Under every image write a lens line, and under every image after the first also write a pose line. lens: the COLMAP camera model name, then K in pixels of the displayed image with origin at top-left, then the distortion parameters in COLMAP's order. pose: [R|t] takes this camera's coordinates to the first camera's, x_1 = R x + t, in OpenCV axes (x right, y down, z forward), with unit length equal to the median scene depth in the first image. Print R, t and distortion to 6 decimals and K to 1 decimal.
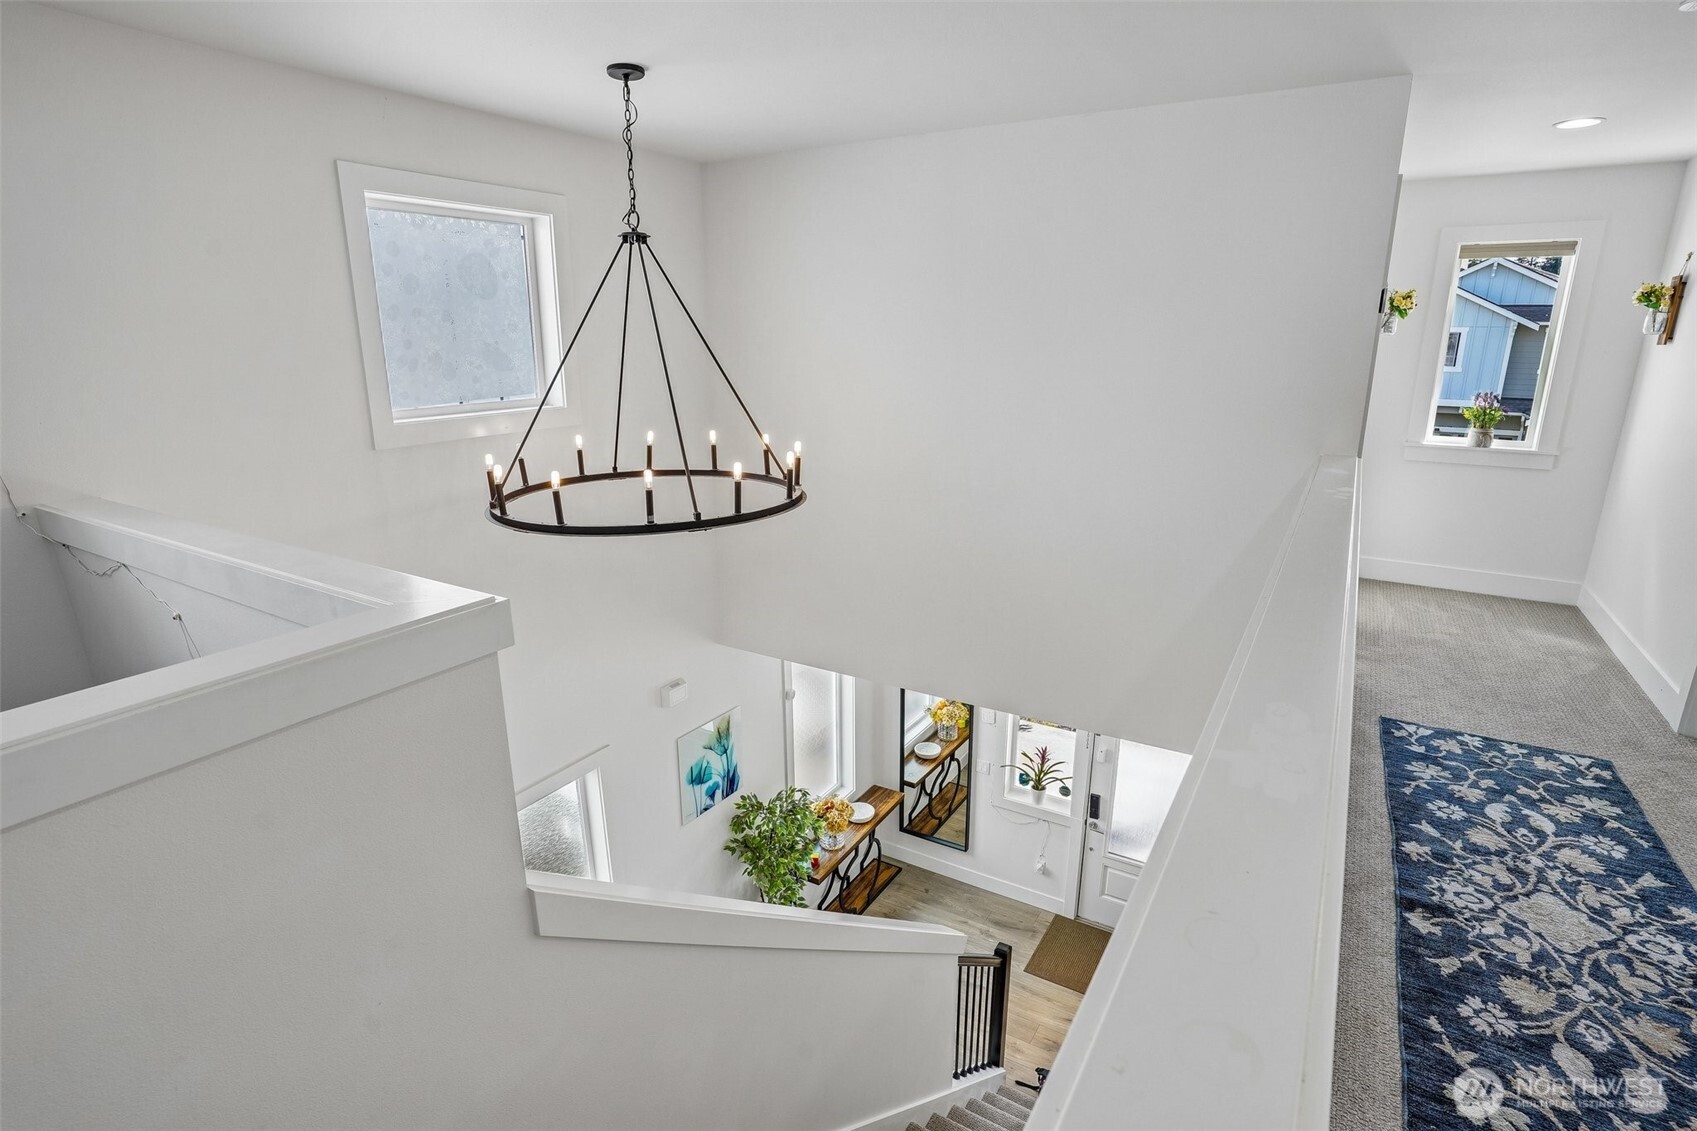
lens RADIAL K [[830.9, 0, 855.9], [0, 830.9, 563.6], [0, 0, 1]] dist [-0.005035, 0.000031]
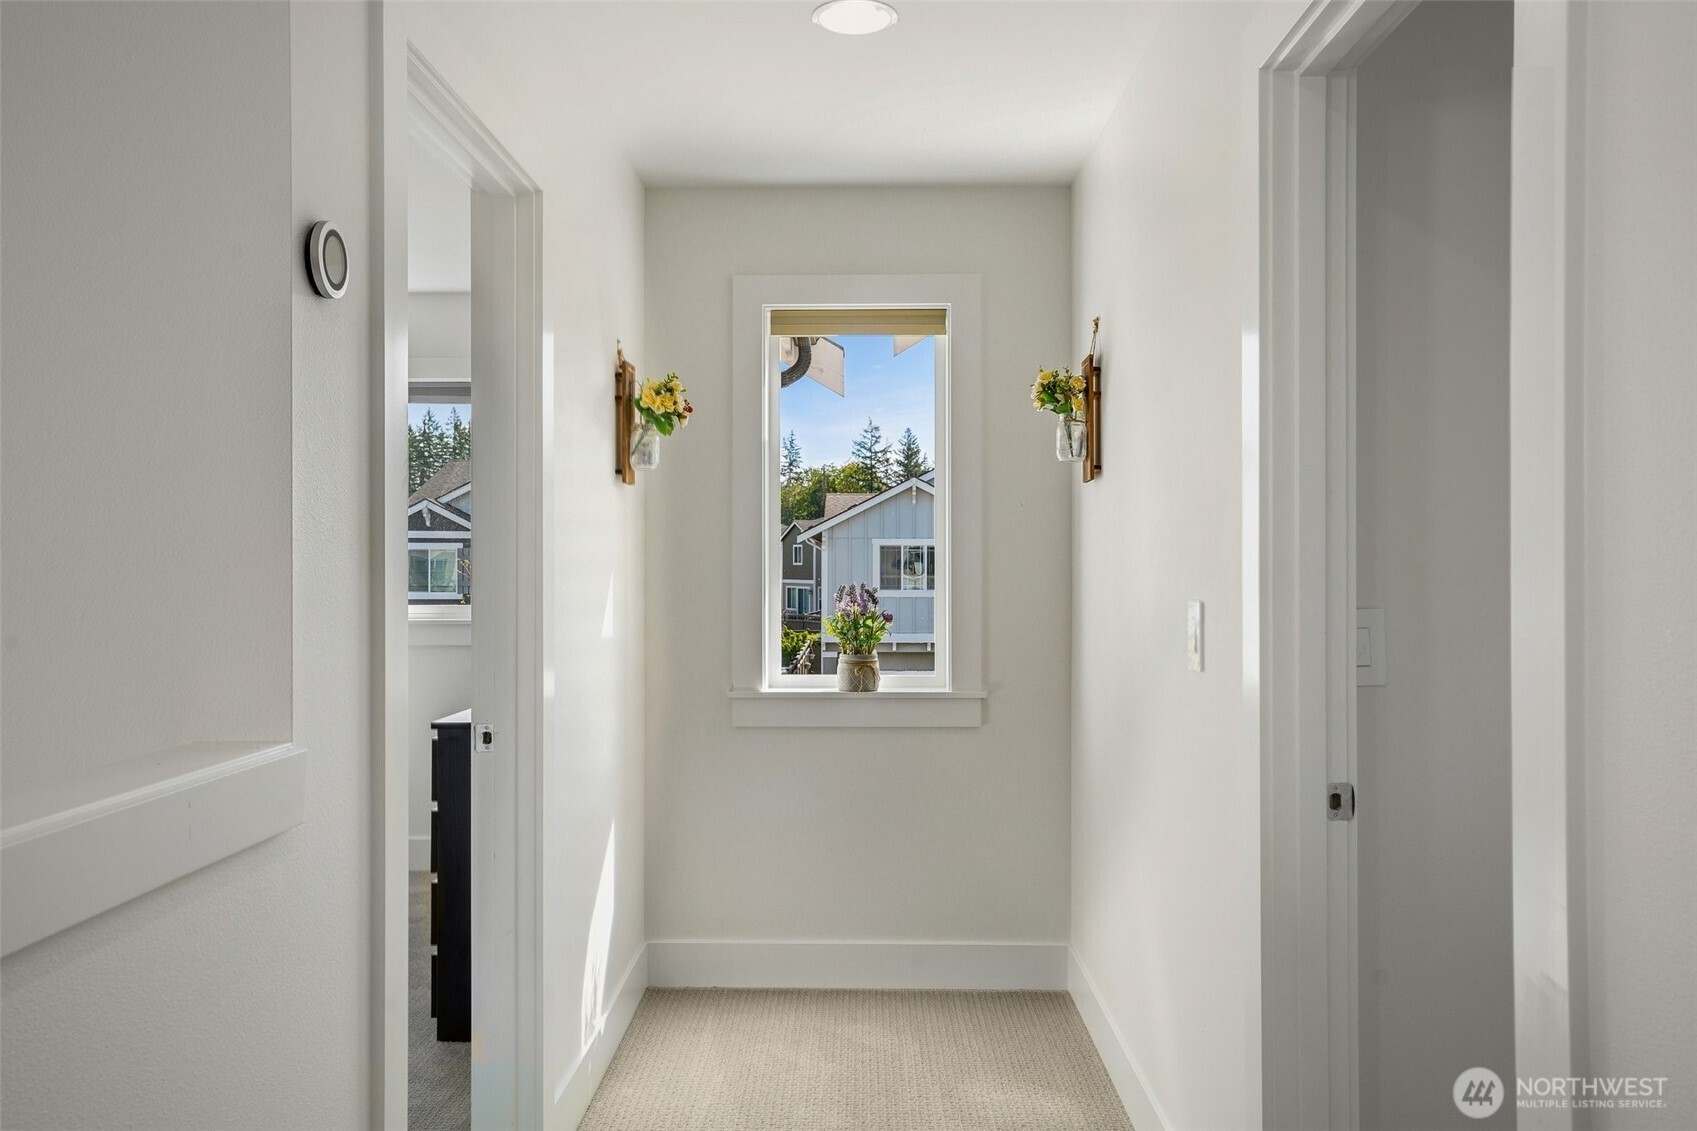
lens RADIAL K [[1327.1, 0, 848.5], [0, 1327.1, 565.5], [0, 0, 1]] dist [-0.047543, -0.000140]
pose [[0.871016, -0.013623, 0.491066, 0.384419], [0.139200, 0.965490, -0.220118, -0.042416], [-0.471121, 0.260082, 0.842854, 0.337538]]
